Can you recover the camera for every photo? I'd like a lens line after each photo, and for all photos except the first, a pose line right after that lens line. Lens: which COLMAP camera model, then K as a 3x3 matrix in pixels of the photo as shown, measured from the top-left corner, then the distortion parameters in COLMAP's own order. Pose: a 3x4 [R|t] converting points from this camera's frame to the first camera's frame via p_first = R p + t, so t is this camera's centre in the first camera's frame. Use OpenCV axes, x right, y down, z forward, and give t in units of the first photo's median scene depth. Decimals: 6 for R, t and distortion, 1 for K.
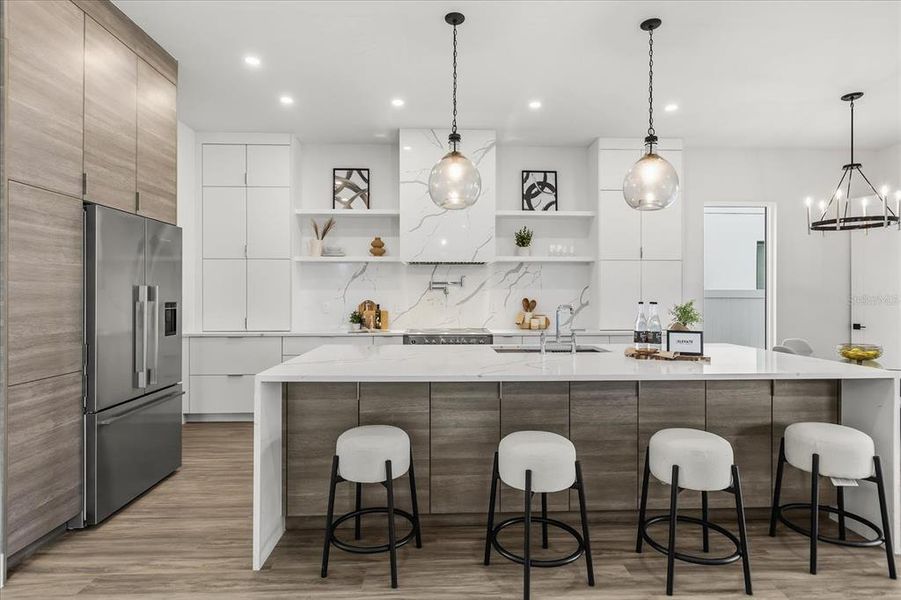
lens RADIAL K [[472.3, 0, 453.7], [0, 472.3, 295.9], [0, 0, 1]] dist [-0.001360, -0.000360]
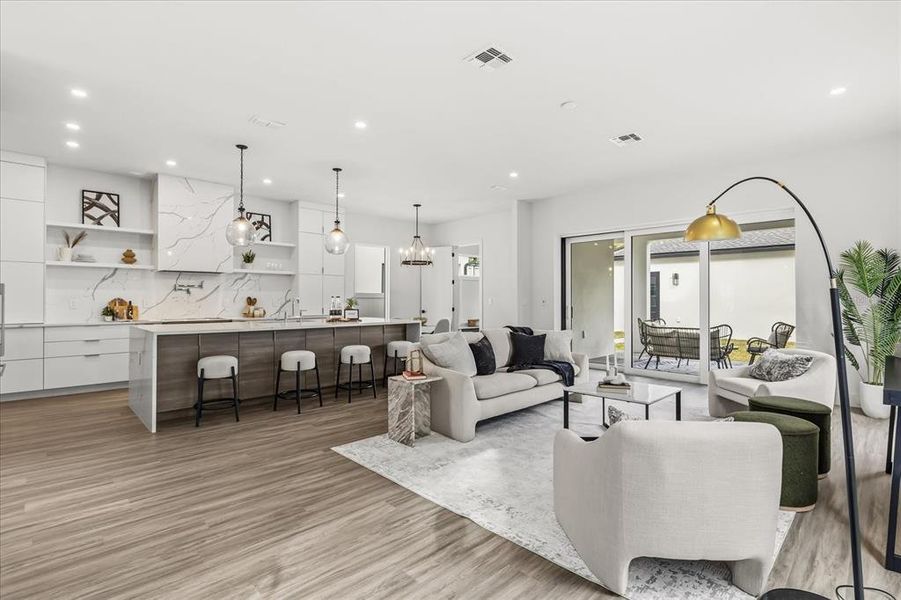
lens RADIAL K [[427.0, 0, 457.3], [0, 427.0, 296.7], [0, 0, 1]] dist [-0.003219, -0.000434]
pose [[0.739327, 0.004406, 0.673333, -0.283480], [0.001918, 0.999961, -0.008649, 0.017625], [-0.673344, 0.007686, 0.739289, -0.472206]]
